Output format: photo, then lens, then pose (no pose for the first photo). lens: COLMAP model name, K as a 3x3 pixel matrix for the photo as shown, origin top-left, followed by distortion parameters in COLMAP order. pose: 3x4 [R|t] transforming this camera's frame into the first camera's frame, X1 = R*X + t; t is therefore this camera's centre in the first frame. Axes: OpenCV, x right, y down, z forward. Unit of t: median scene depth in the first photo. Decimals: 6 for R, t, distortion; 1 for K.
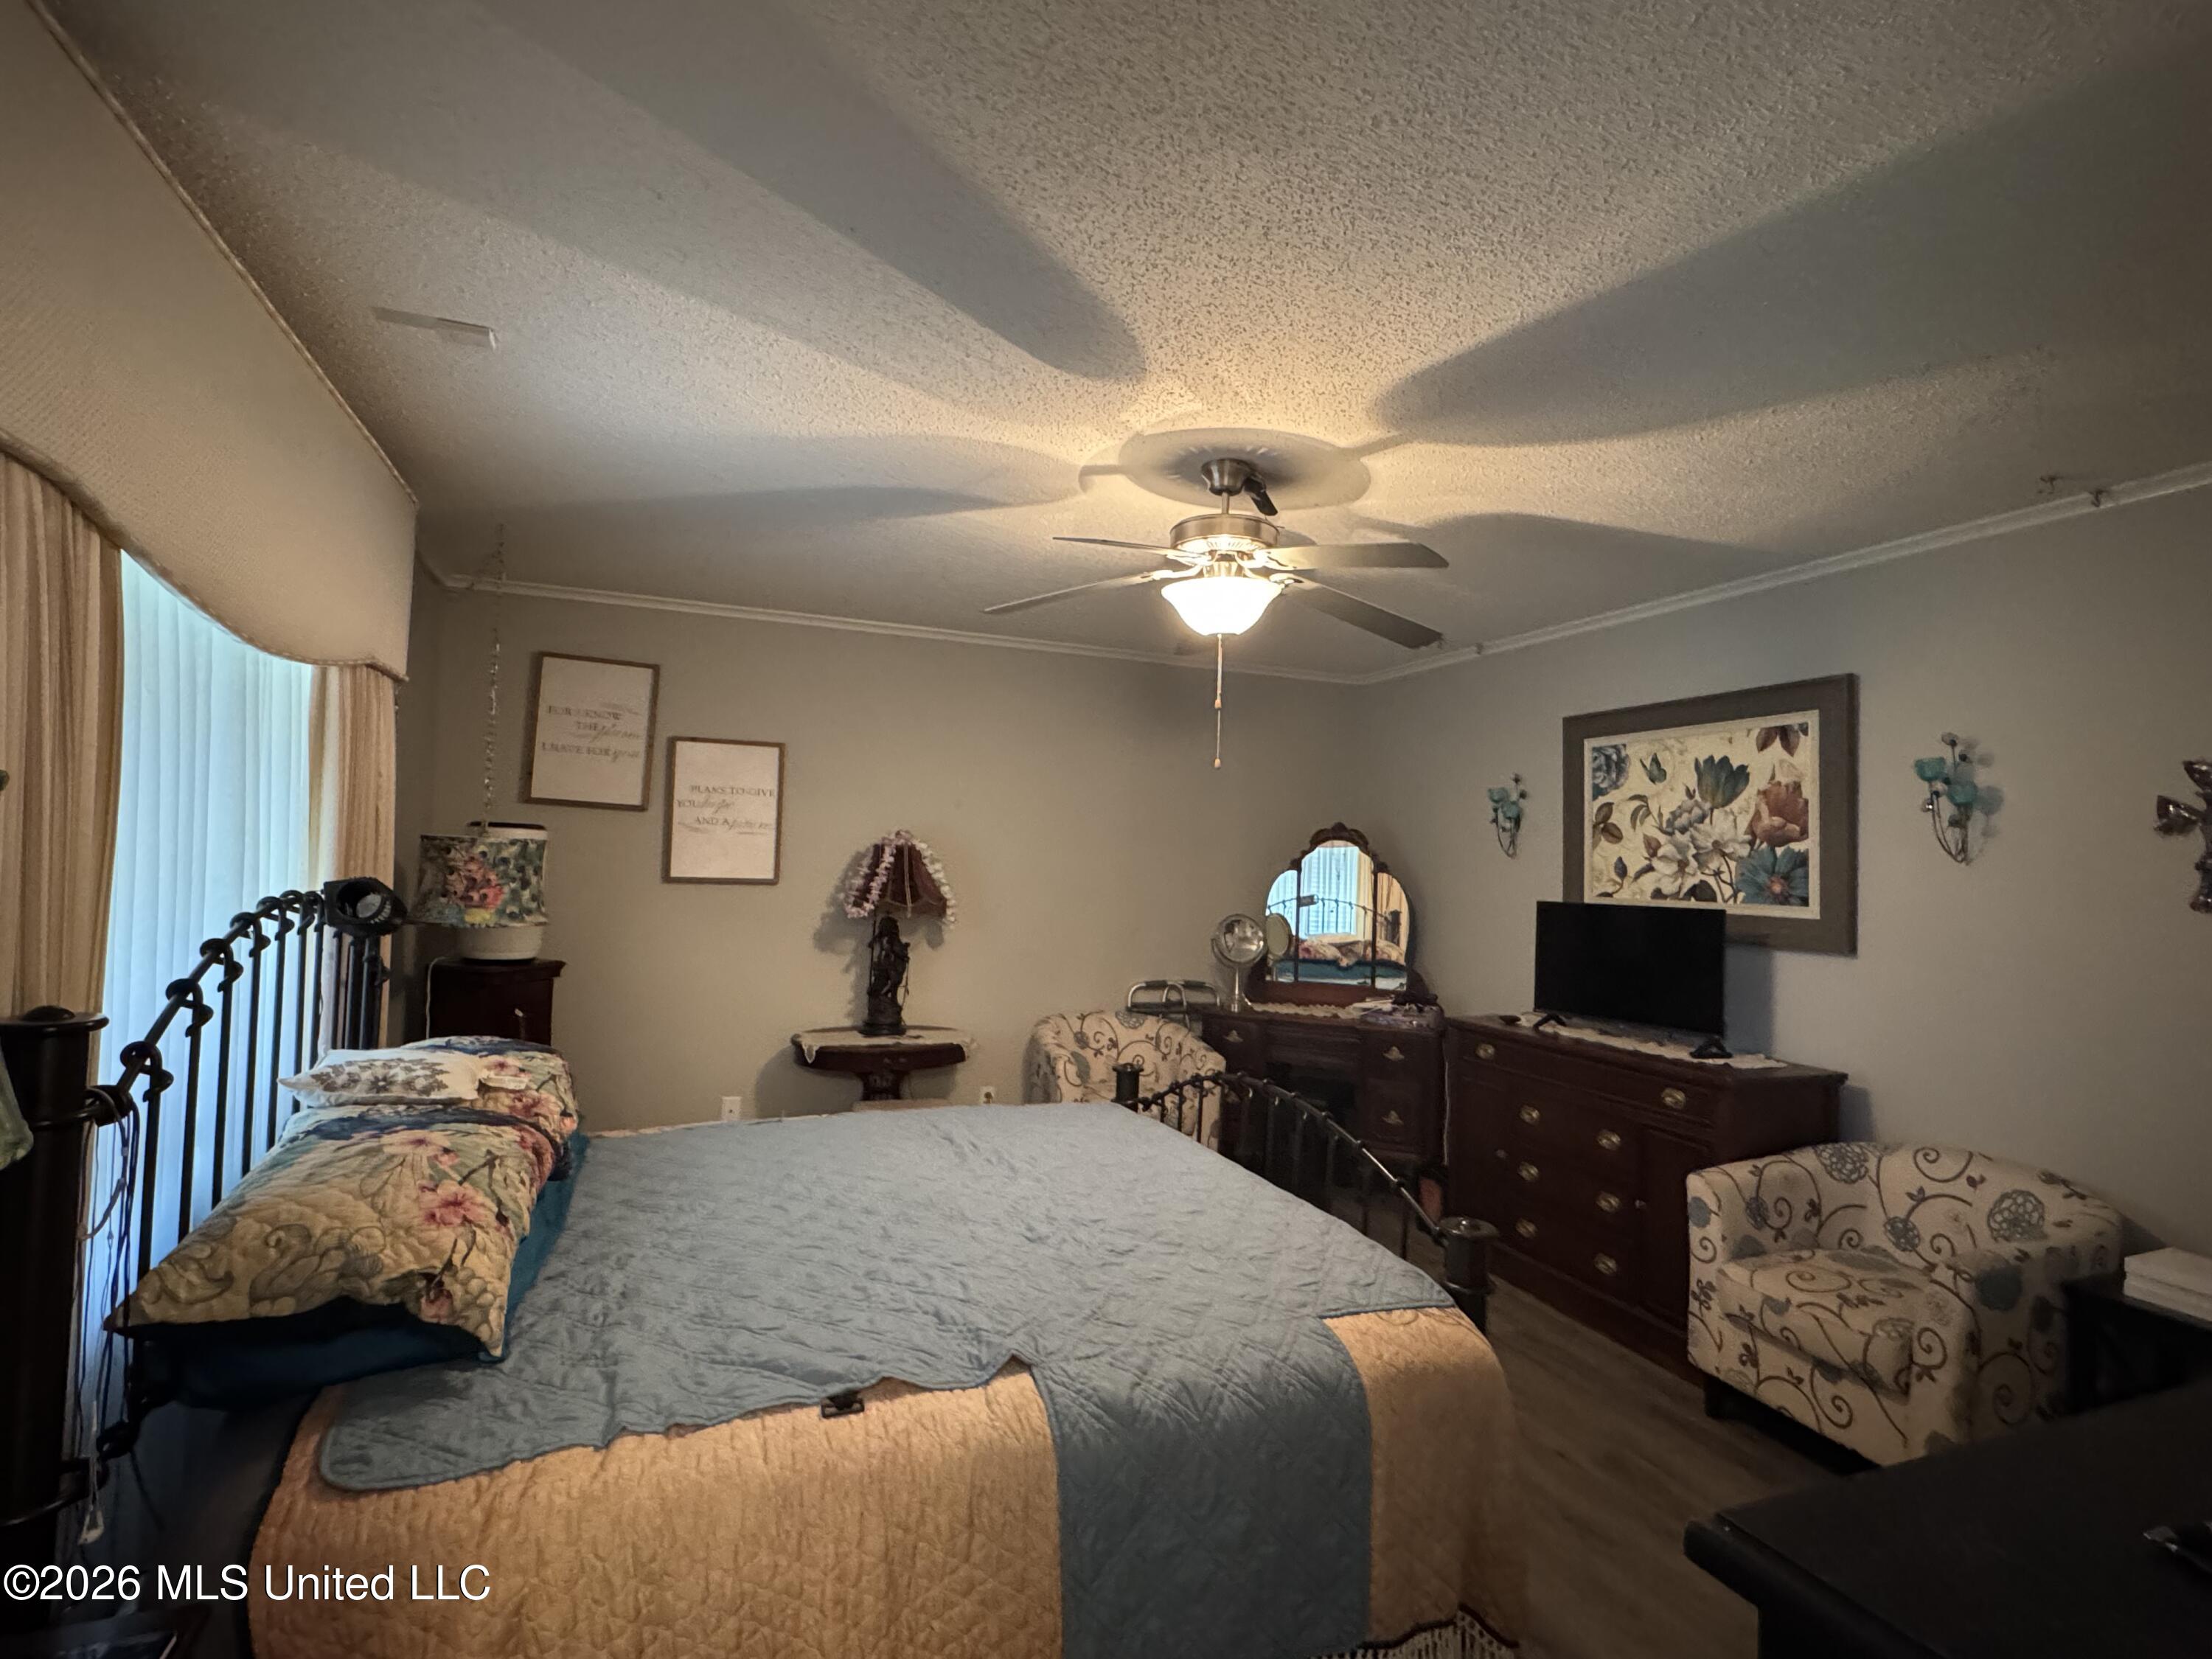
lens RADIAL K [[1082.1, 0, 1103.8], [0, 1082.1, 828.2], [0, 0, 1]] dist [-0.003407, 0.000155]
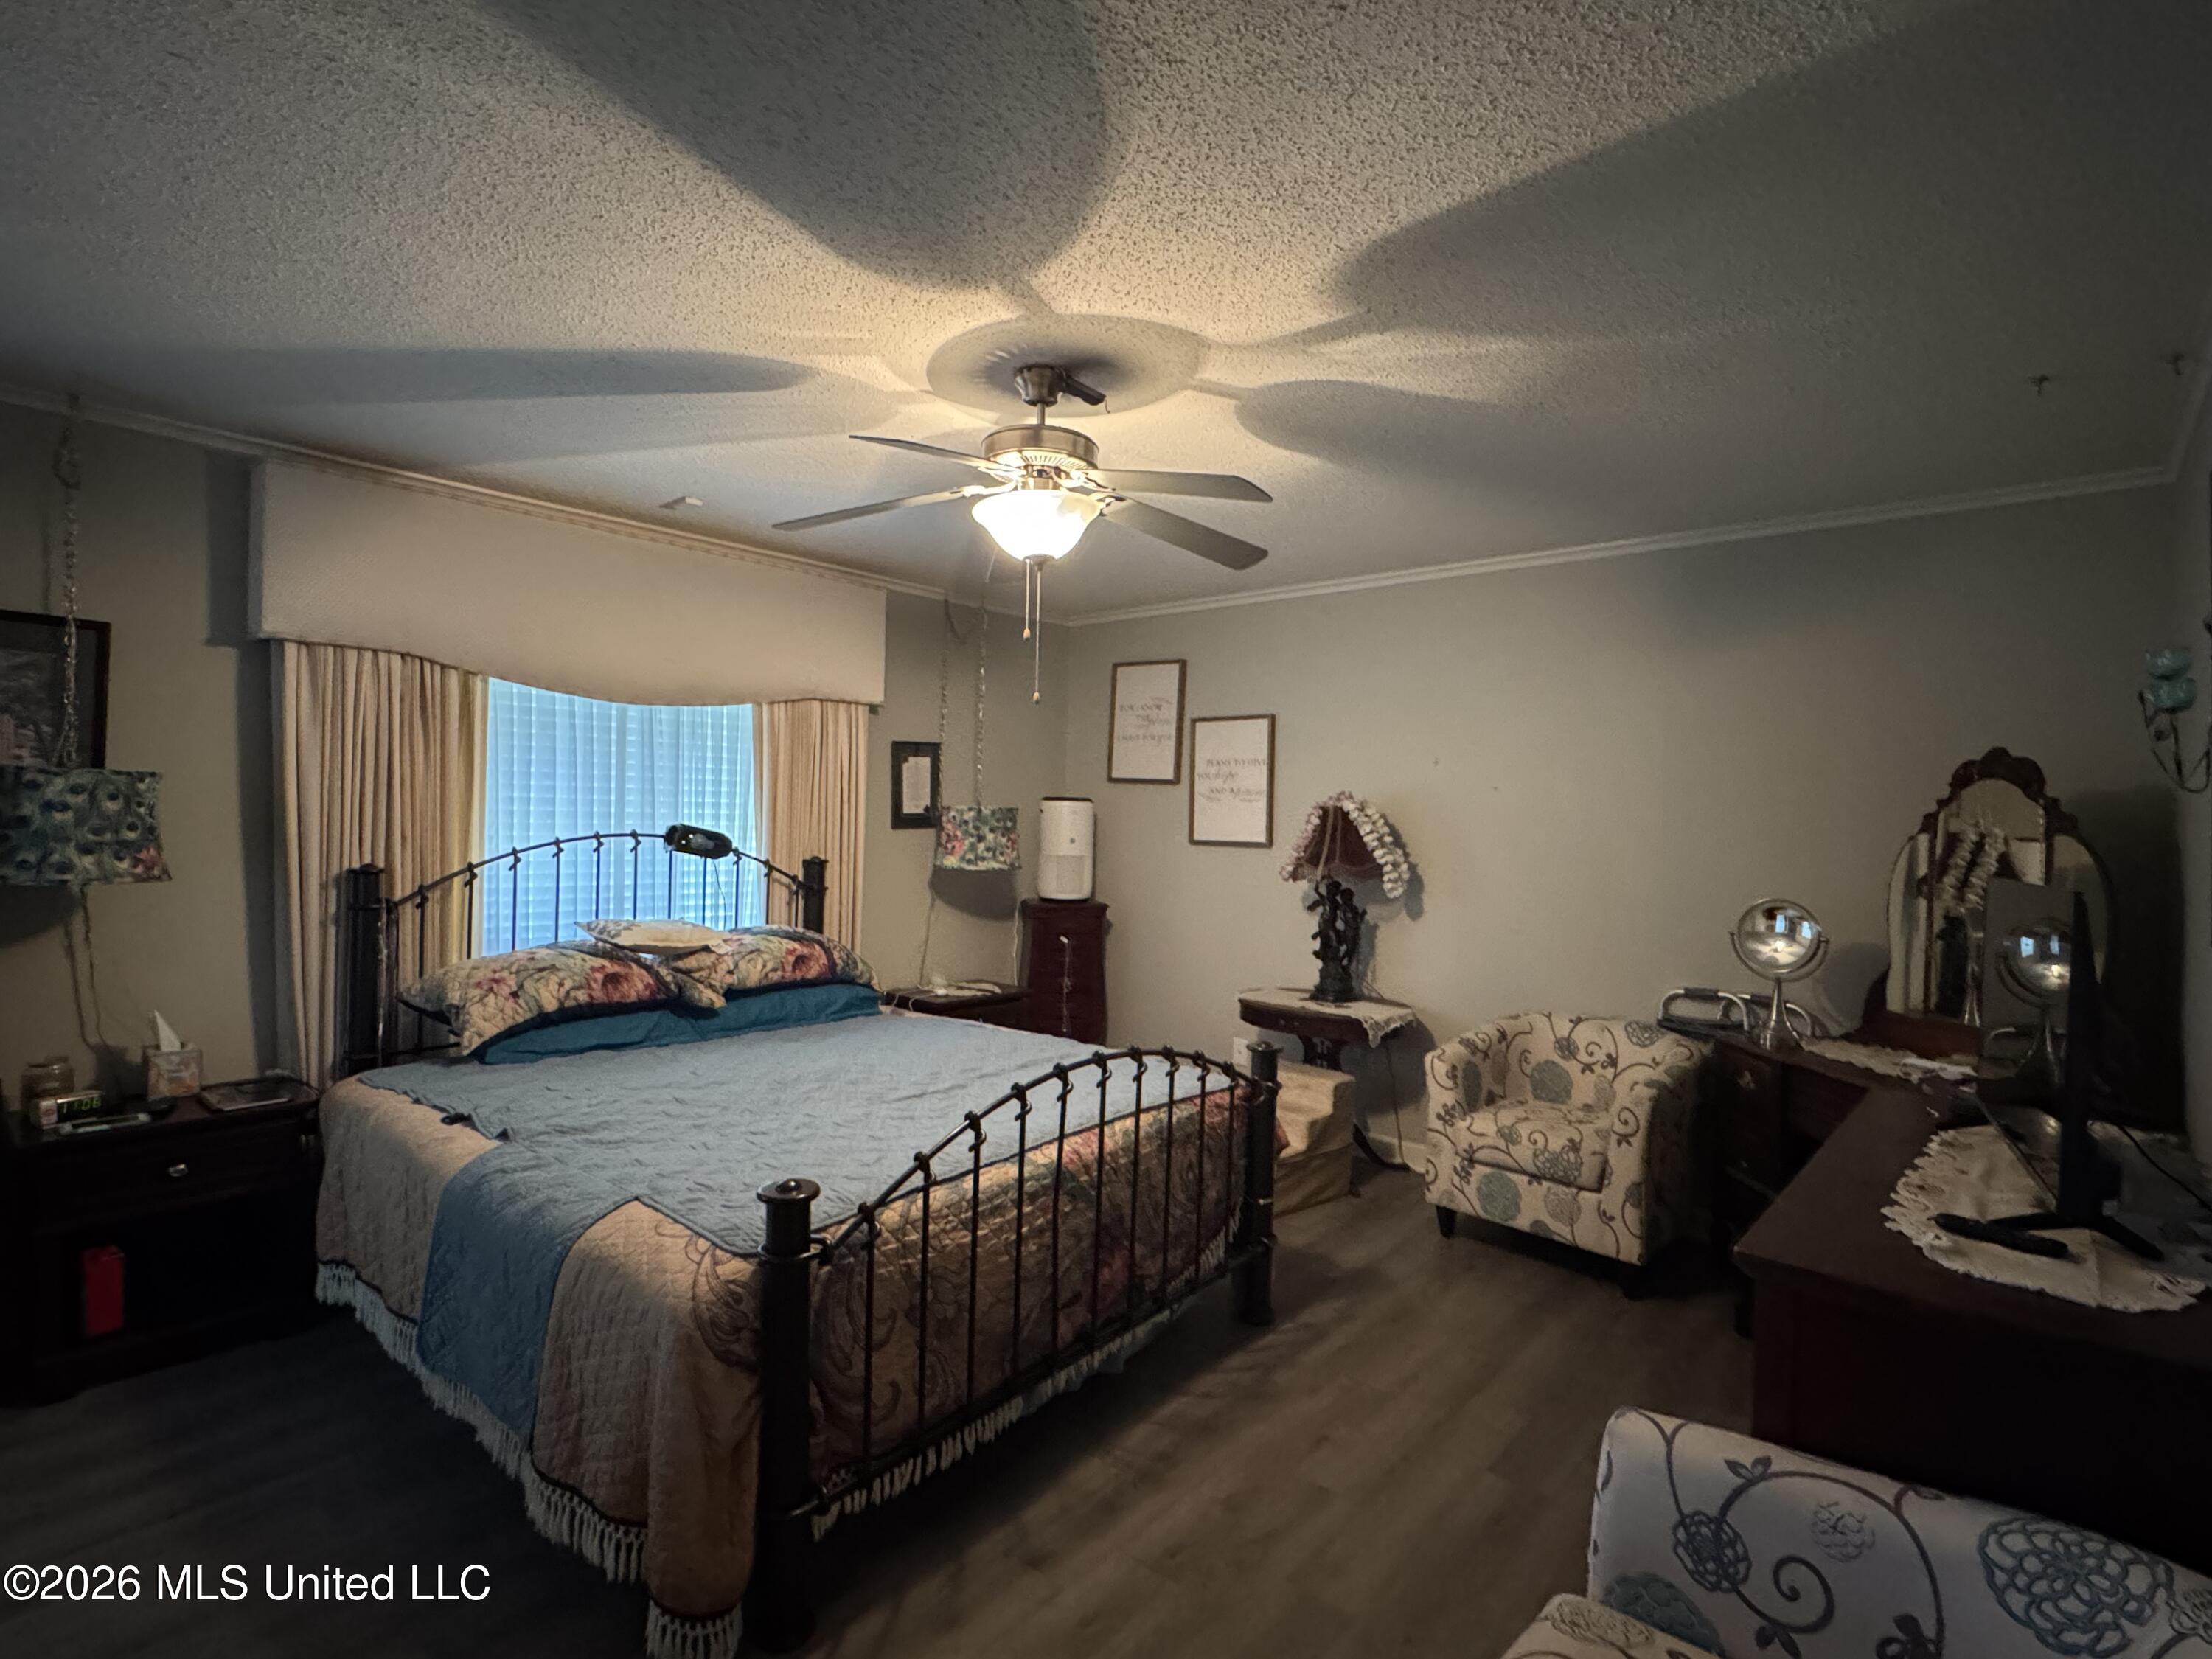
lens RADIAL K [[1082.1, 0, 1103.8], [0, 1082.1, 828.2], [0, 0, 1]] dist [-0.003407, 0.000155]
pose [[0.463224, -0.011854, -0.886162, 0.594617], [0.020639, 0.999784, -0.002585, 0.034417], [0.886001, -0.017092, 0.463368, 0.384101]]
